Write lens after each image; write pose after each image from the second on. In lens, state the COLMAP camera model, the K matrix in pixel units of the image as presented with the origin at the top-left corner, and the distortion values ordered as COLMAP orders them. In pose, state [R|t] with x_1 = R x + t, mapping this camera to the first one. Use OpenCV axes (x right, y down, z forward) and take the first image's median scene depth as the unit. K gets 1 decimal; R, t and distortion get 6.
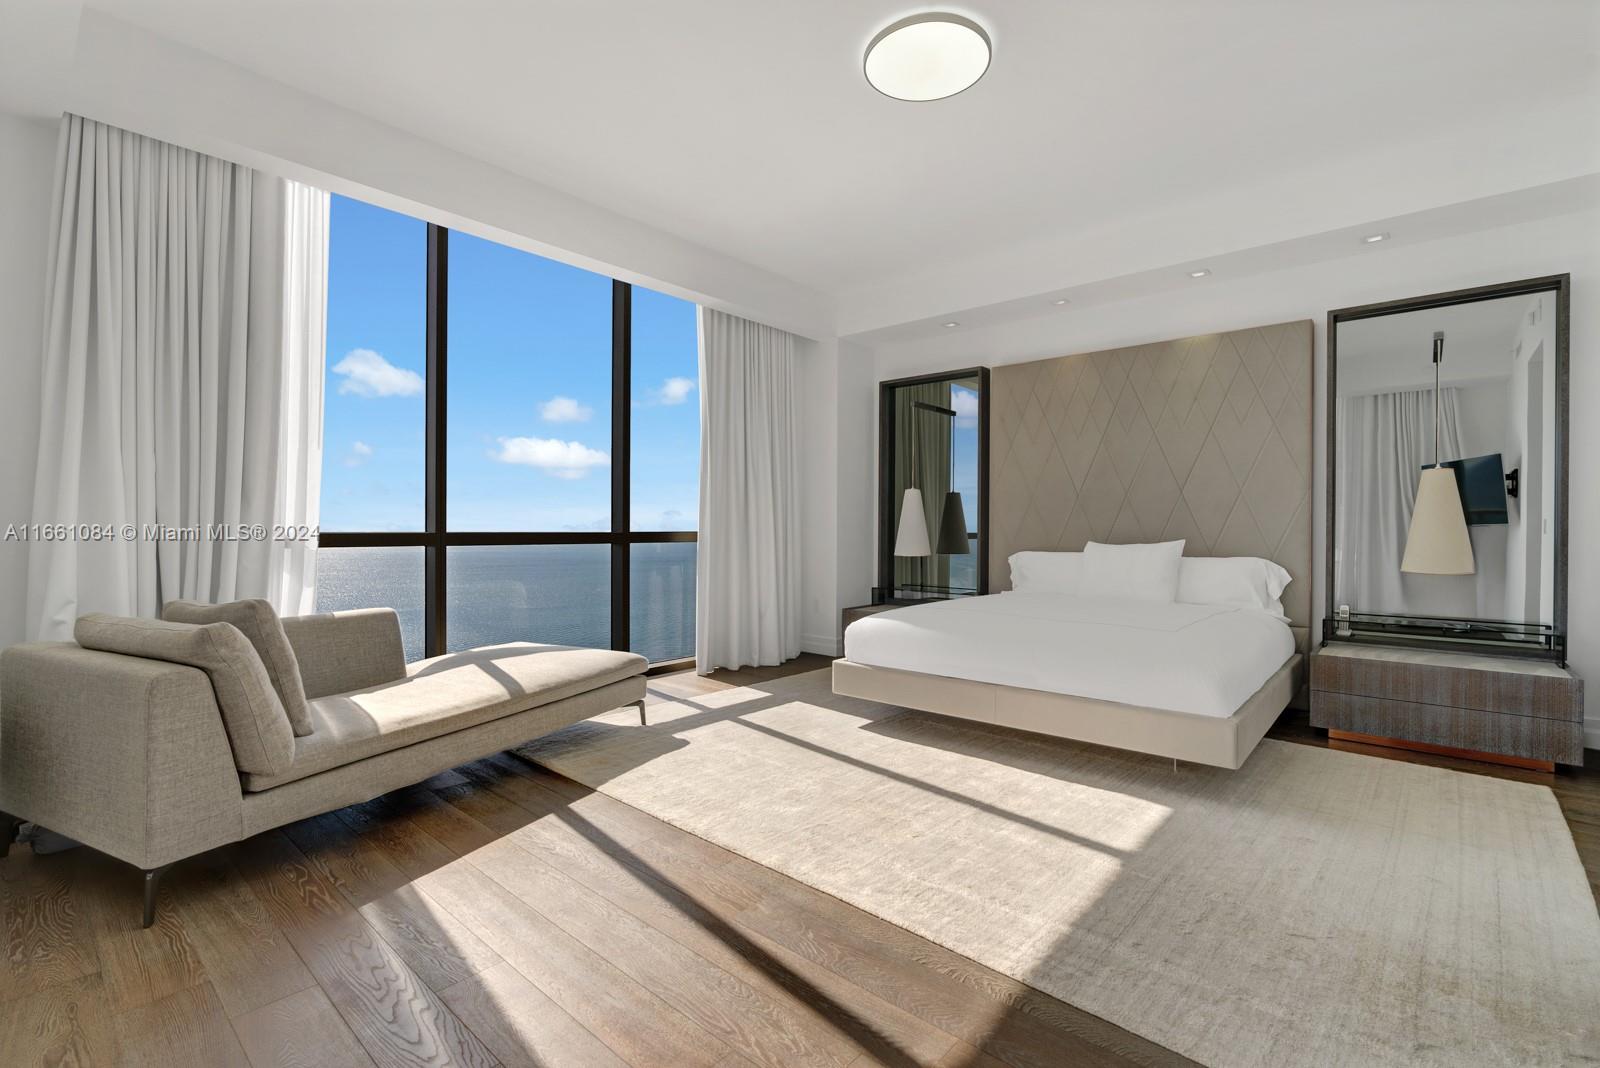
lens RADIAL K [[731.9, 0, 800.0], [0, 731.9, 530.1], [0, 0, 1]] dist [0.000948, -0.000032]
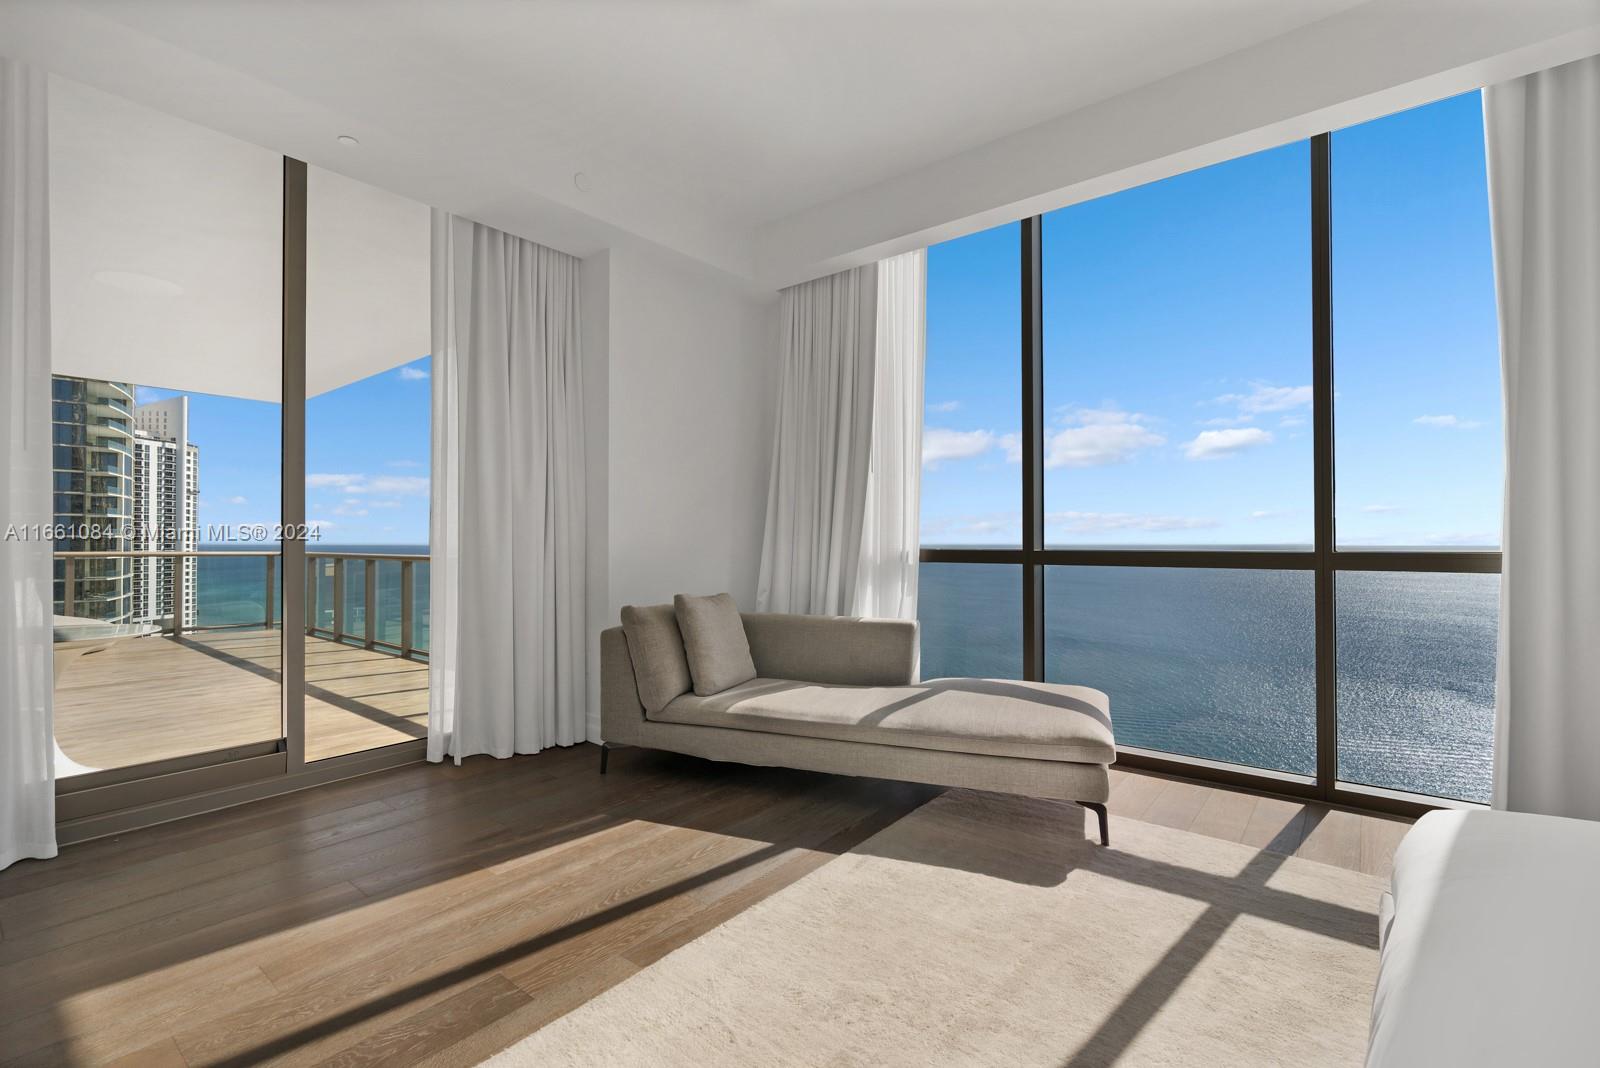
lens RADIAL K [[731.9, 0, 795.3], [0, 731.9, 543.6], [0, 0, 1]] dist [0.000948, -0.000032]
pose [[0.031750, 0.002178, -0.999493, 0.476410], [0.002339, 0.999995, 0.002253, -0.008763], [0.999493, -0.002409, 0.031745, 0.757051]]
